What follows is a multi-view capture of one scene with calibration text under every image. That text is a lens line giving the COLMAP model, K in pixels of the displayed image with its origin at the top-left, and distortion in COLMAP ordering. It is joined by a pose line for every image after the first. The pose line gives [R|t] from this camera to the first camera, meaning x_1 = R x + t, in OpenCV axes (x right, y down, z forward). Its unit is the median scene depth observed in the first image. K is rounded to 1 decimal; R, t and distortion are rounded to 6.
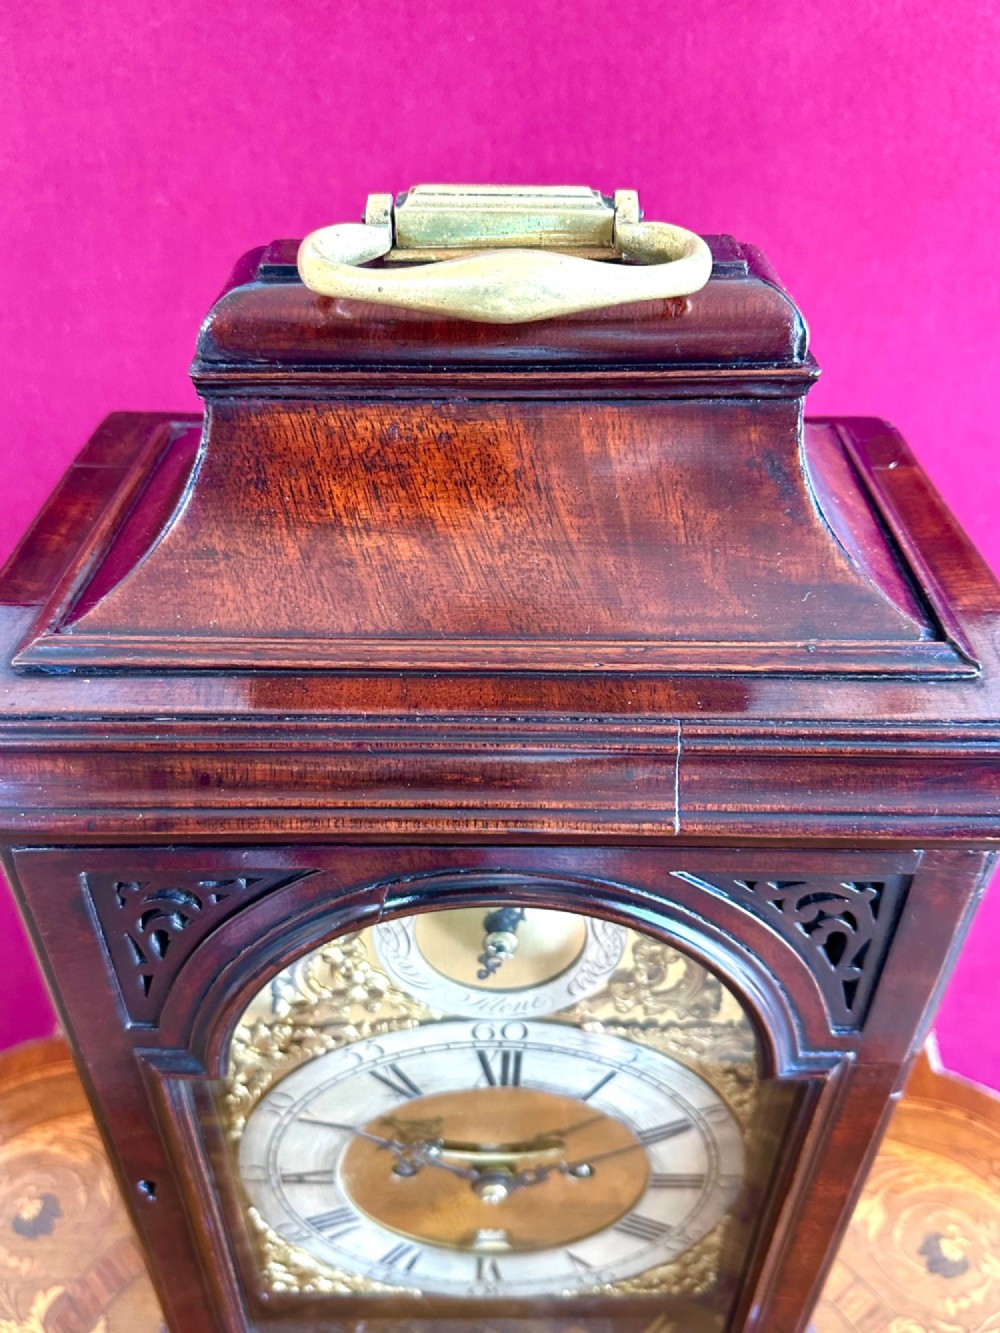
lens RADIAL K [[1216.6, 0, 506.3], [0, 1216.6, 671.5], [0, 0, 1]] dist [-0.040110, 0.000000]
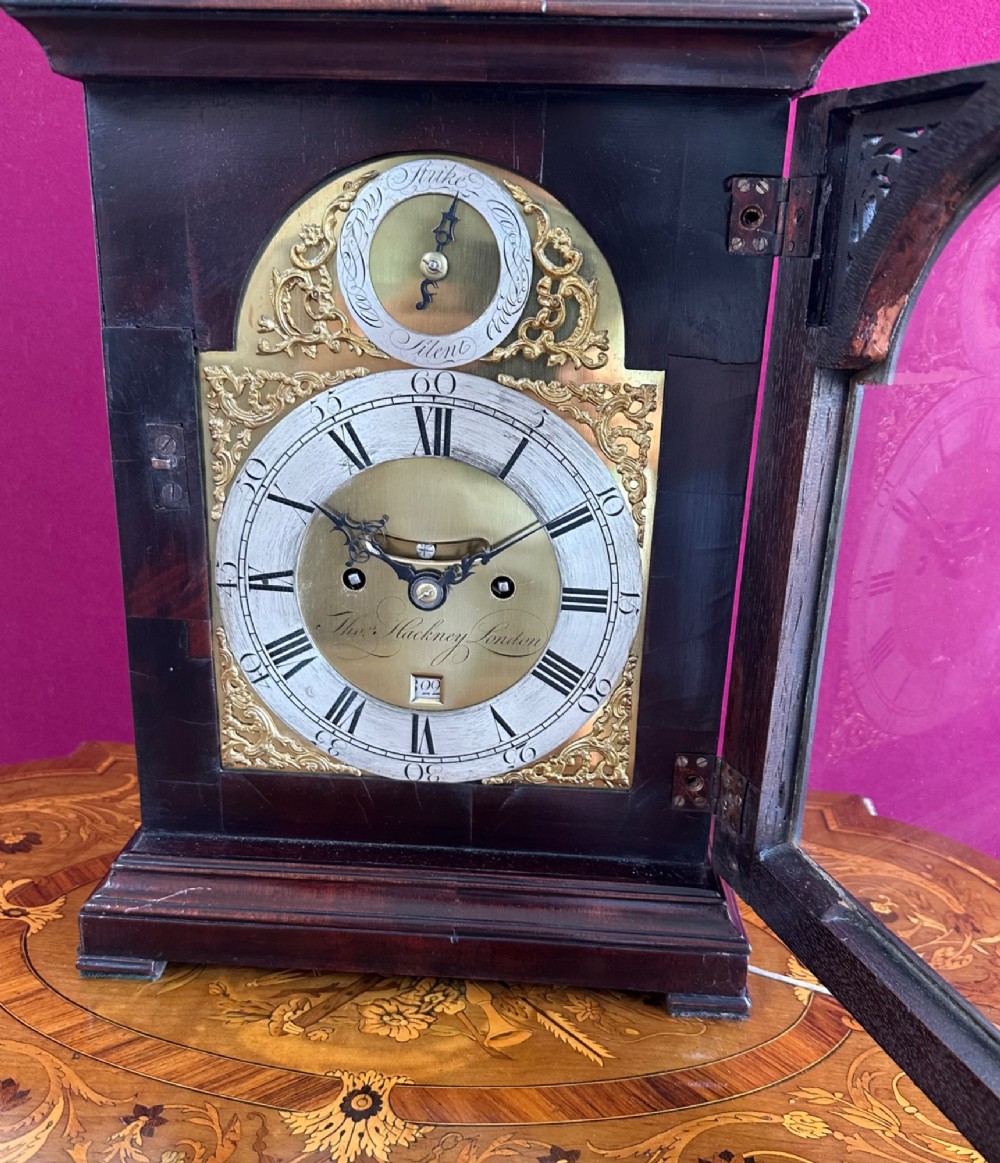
lens RADIAL K [[1145.0, 0, 535.3], [0, 1145.0, 626.4], [0, 0, 1]] dist [0.070940, 0.000000]
pose [[0.998164, 0.045592, -0.039875, 0.158992], [-0.055612, 0.950693, -0.305107, 0.895596], [0.023998, 0.306765, 0.951483, -0.057050]]
